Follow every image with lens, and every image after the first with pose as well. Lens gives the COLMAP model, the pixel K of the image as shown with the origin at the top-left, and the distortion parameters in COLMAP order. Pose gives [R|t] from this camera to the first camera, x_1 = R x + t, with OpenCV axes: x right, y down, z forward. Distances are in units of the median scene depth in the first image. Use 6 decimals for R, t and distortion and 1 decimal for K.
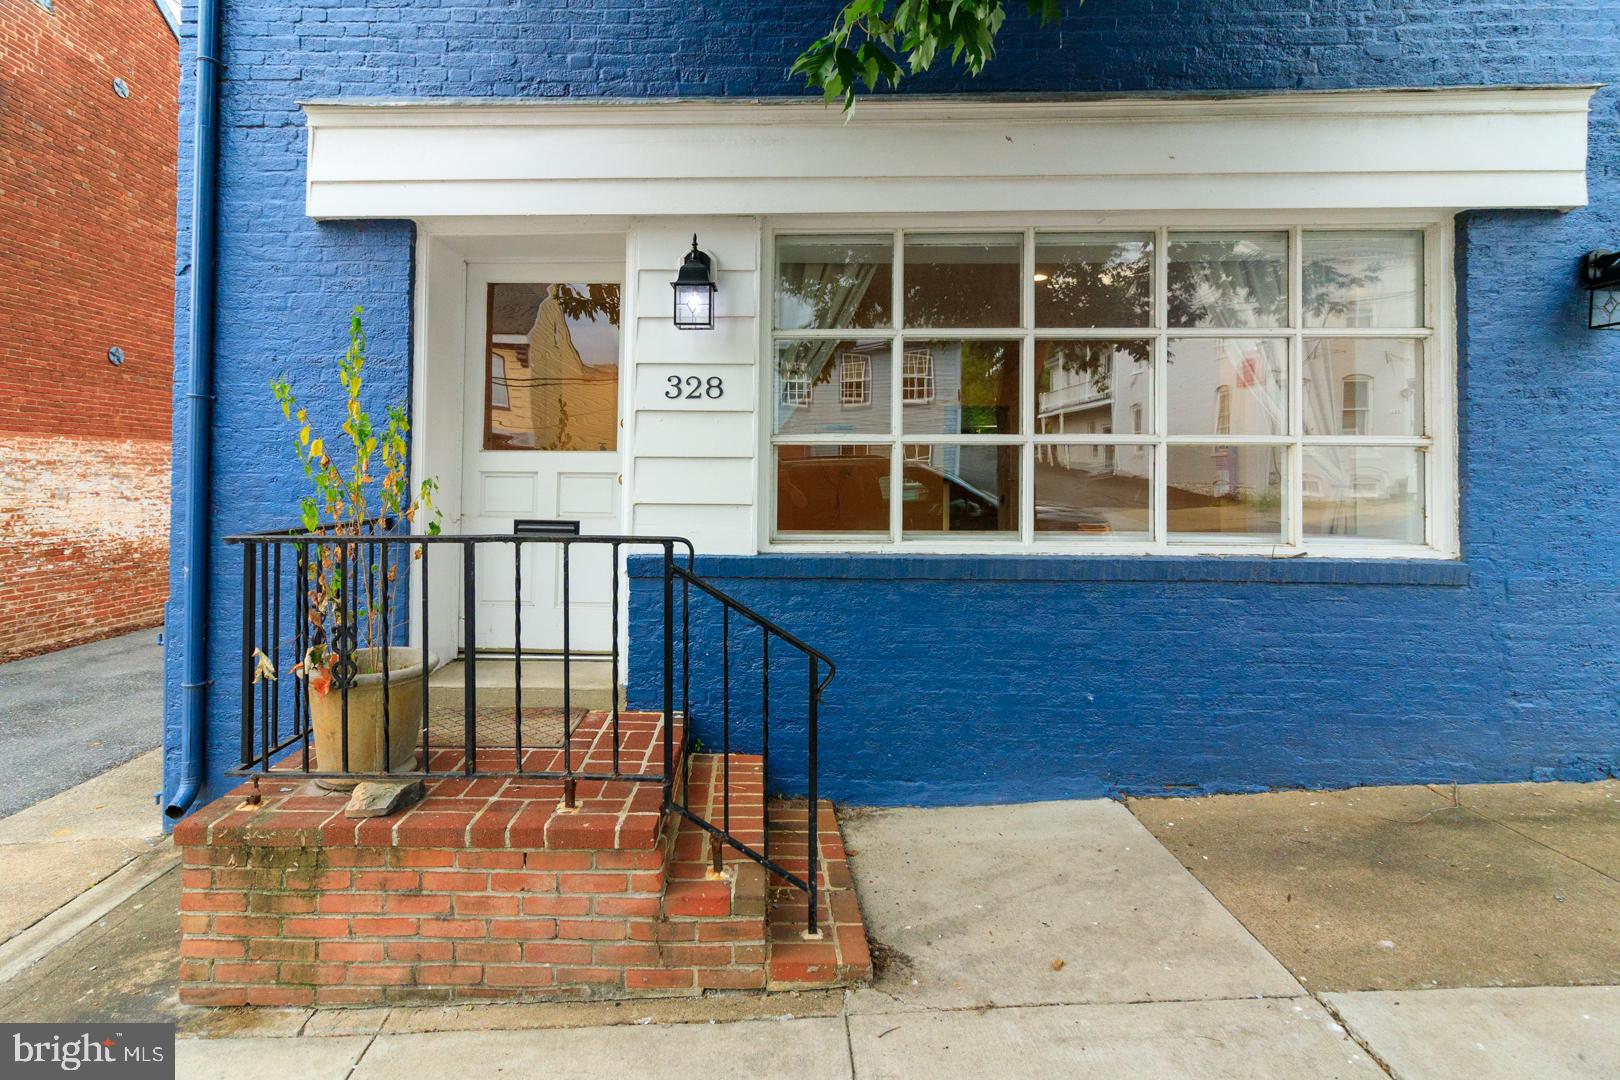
lens RADIAL K [[767.9, 0, 804.2], [0, 767.9, 462.6], [0, 0, 1]] dist [-0.002328, 0.000313]
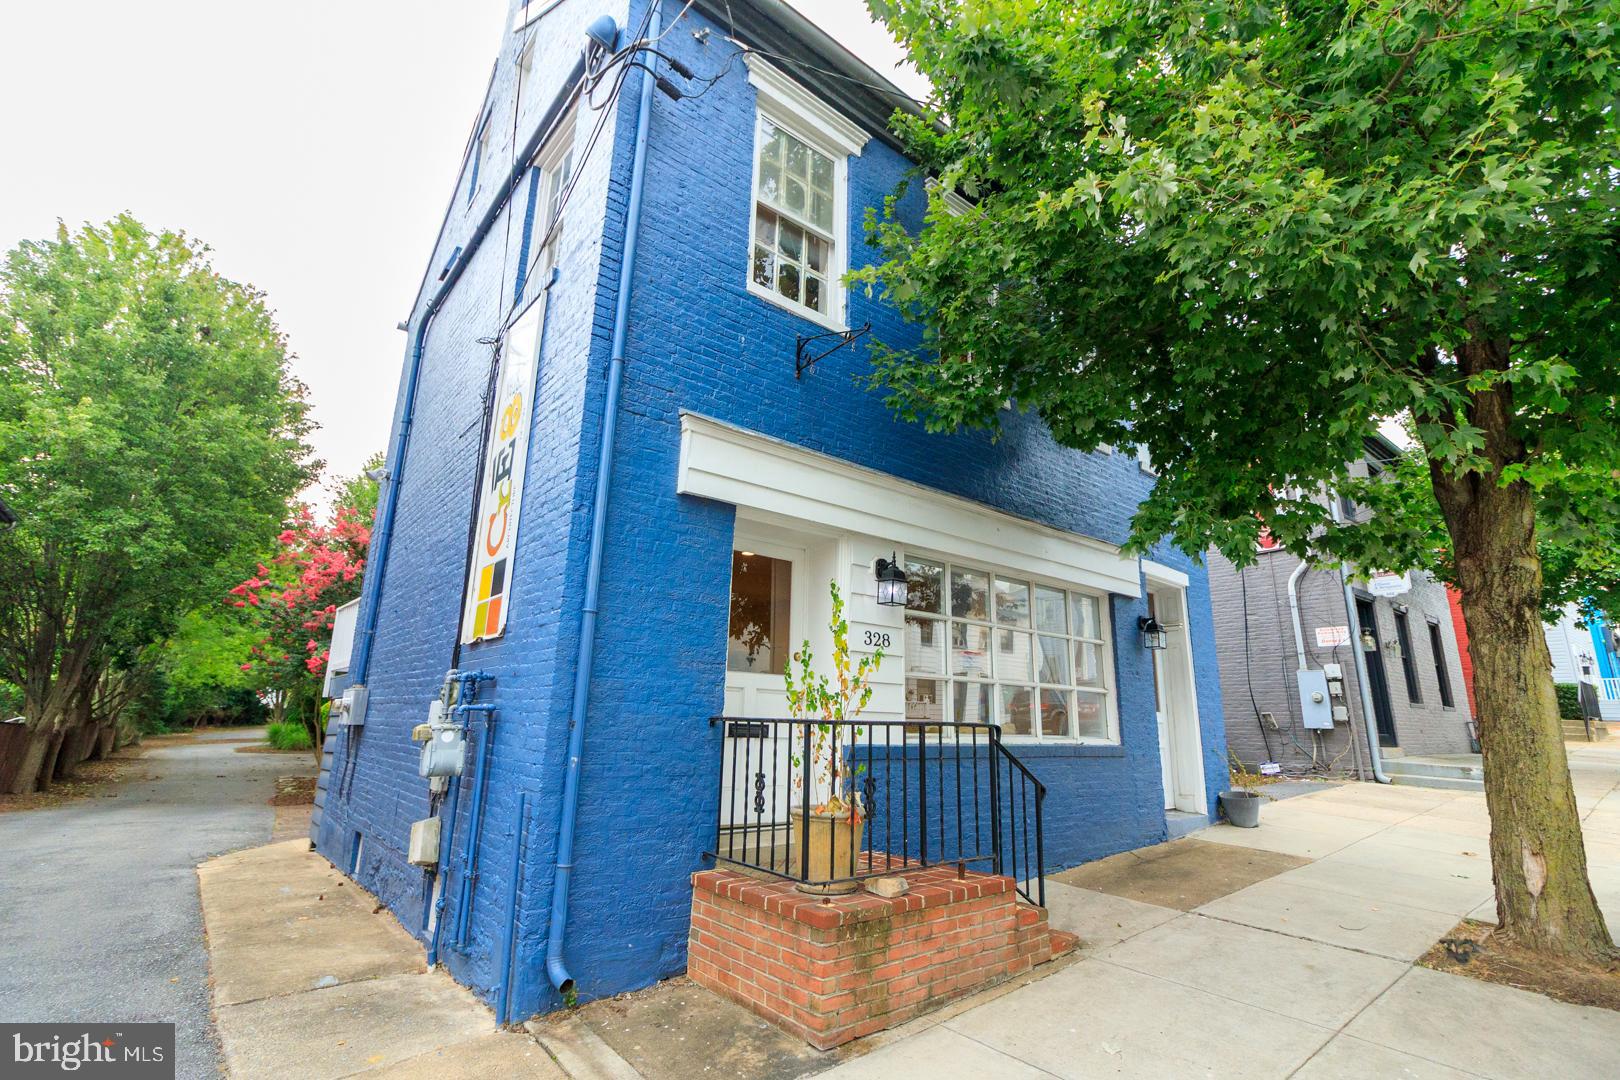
lens RADIAL K [[750.5, 0, 819.7], [0, 750.5, 516.2], [0, 0, 1]] dist [-0.000871, -0.000227]
pose [[0.751714, 0.188934, 0.631847, -1.337937], [-0.033776, 0.967857, -0.249224, 0.053910], [-0.658624, 0.166004, 0.733933, -0.153683]]
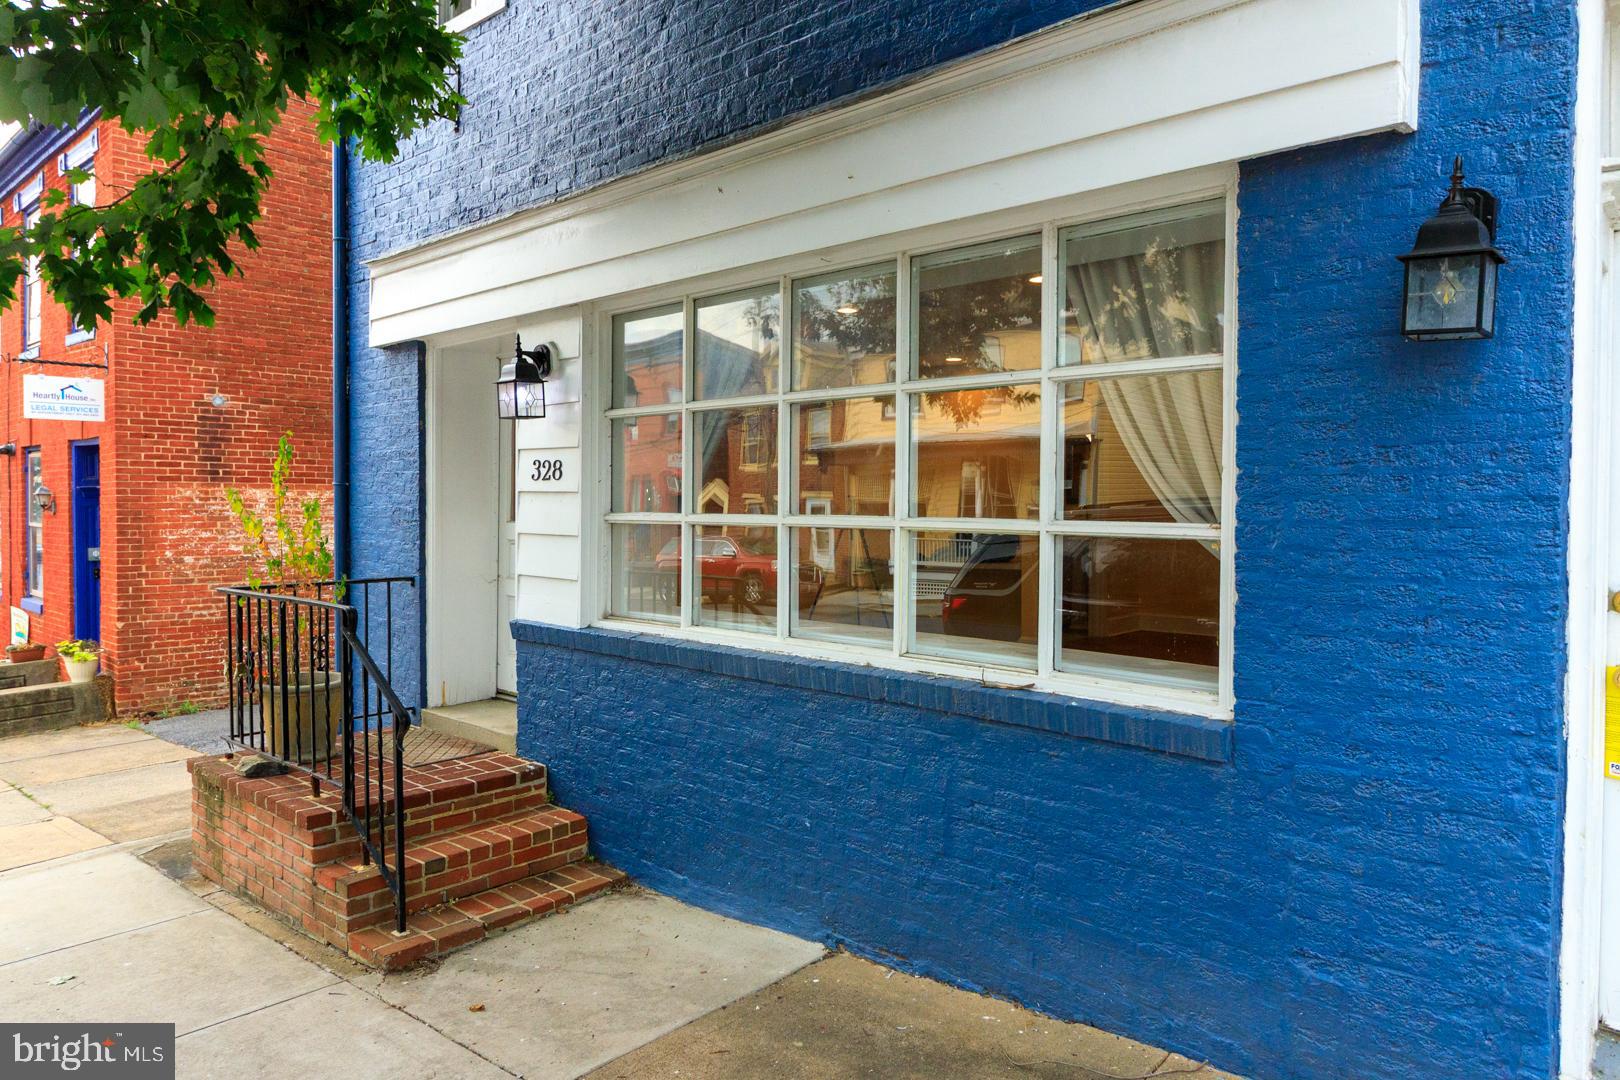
lens RADIAL K [[1033.7, 0, 810.0], [0, 1033.7, 540.0], [0, 0, 1]] dist [0.000126, -0.002308]
pose [[0.761881, 0.023437, -0.647293, 1.113880], [-0.001230, 0.999396, 0.034738, -0.051460], [0.647716, -0.025670, 0.761449, 0.127475]]
